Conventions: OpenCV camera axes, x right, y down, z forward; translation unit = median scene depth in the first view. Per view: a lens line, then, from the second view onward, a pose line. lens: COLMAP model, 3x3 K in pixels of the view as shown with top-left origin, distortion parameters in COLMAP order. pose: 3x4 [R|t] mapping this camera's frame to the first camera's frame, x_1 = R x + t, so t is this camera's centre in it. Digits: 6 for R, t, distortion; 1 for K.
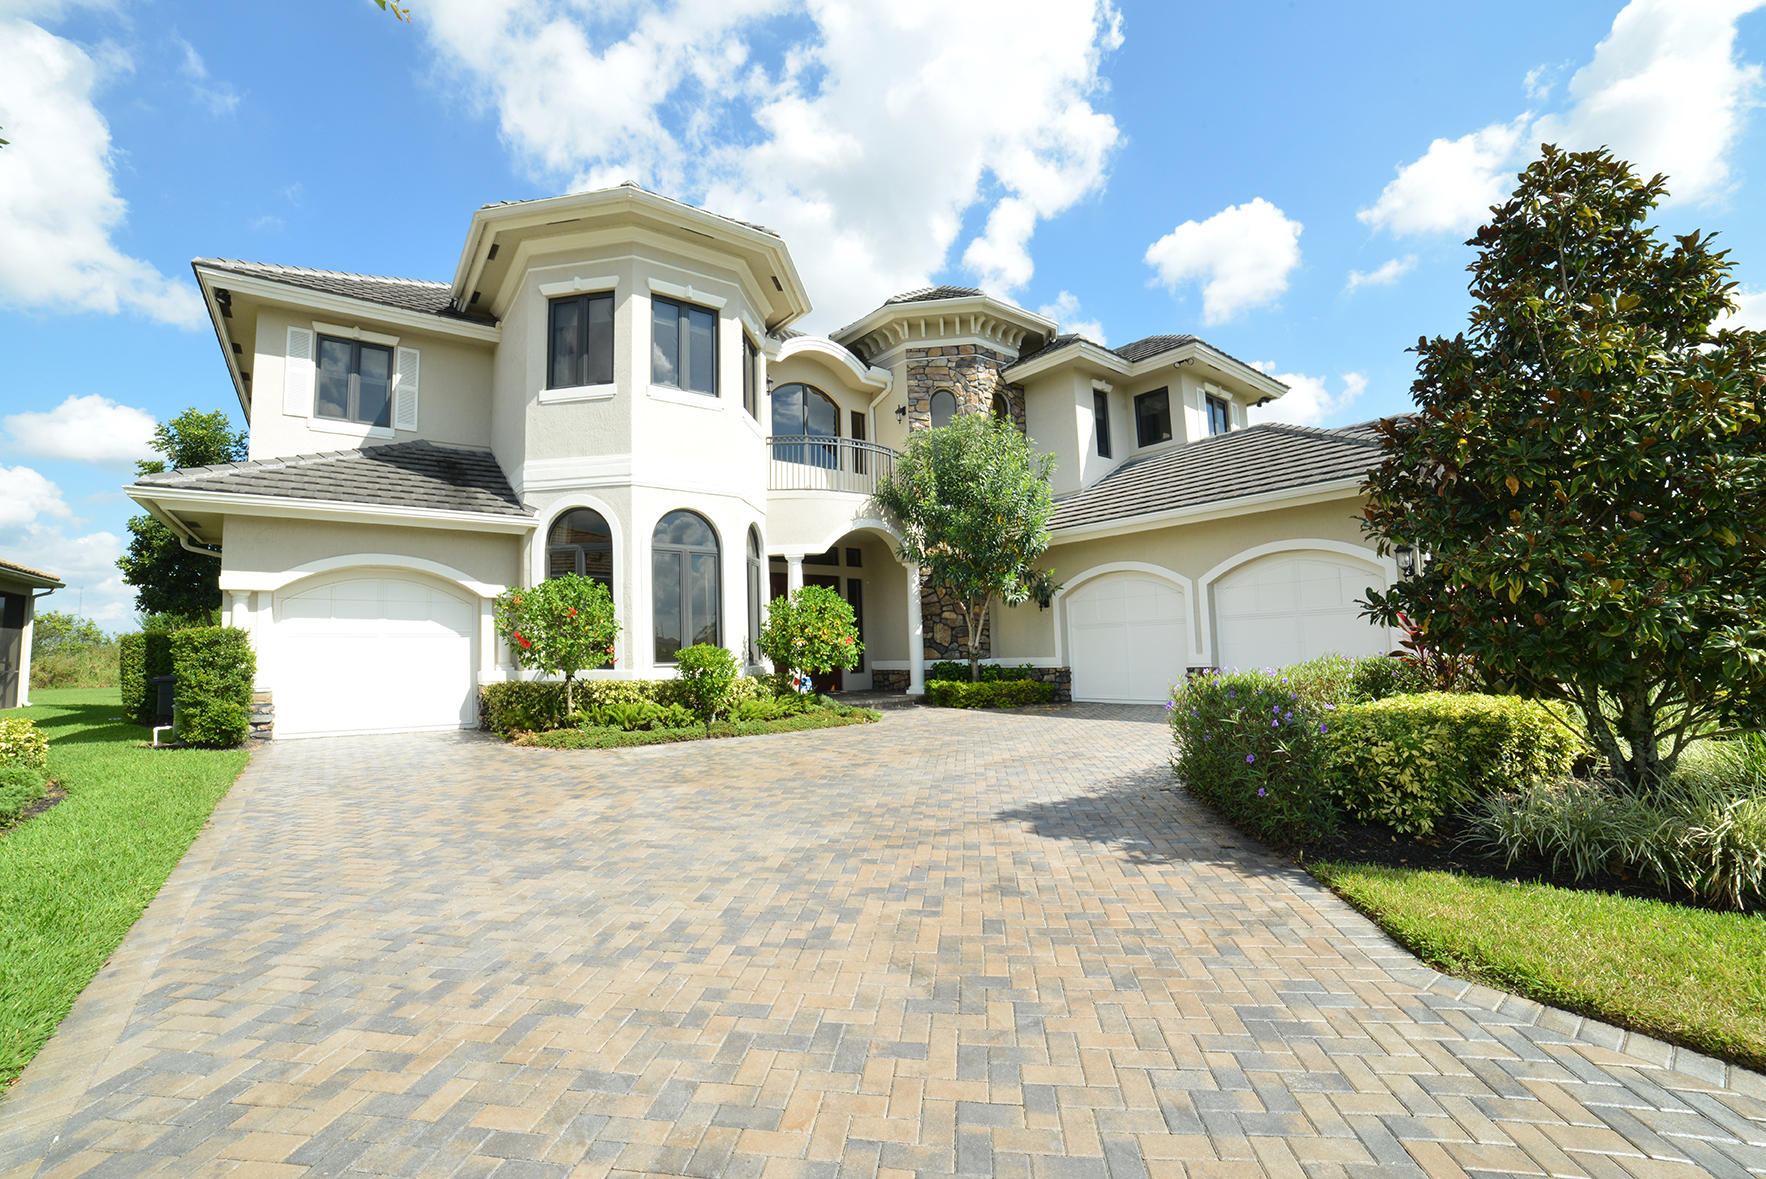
lens RADIAL K [[736.2, 0, 875.0], [0, 736.2, 571.5], [0, 0, 1]] dist [-0.078886, 0.025853]
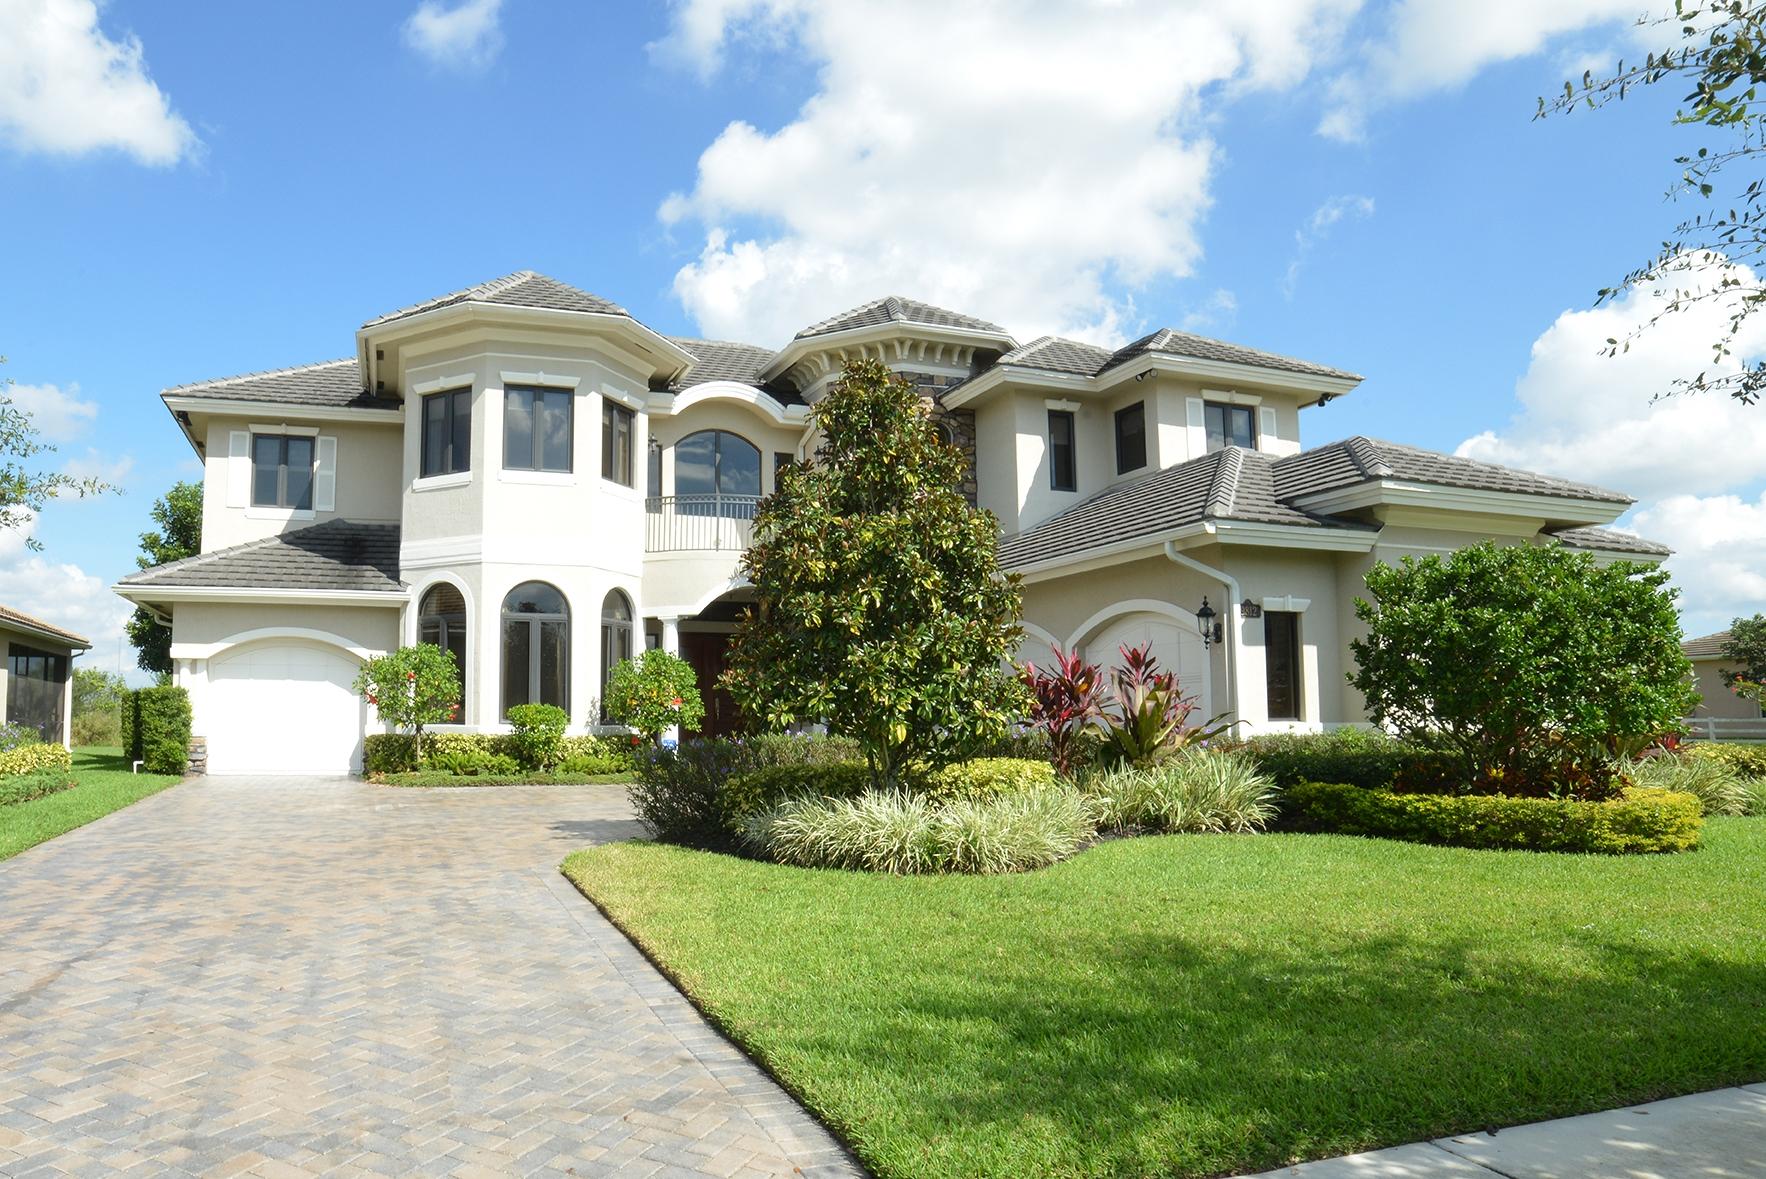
lens RADIAL K [[1160.5, 0, 880.8], [0, 1160.5, 581.3], [0, 0, 1]] dist [-0.078693, -0.000267]
pose [[0.965731, -0.019051, -0.258845, 0.697488], [0.015255, 0.999745, -0.016665, -0.048390], [0.259097, 0.012145, 0.965775, -0.539770]]
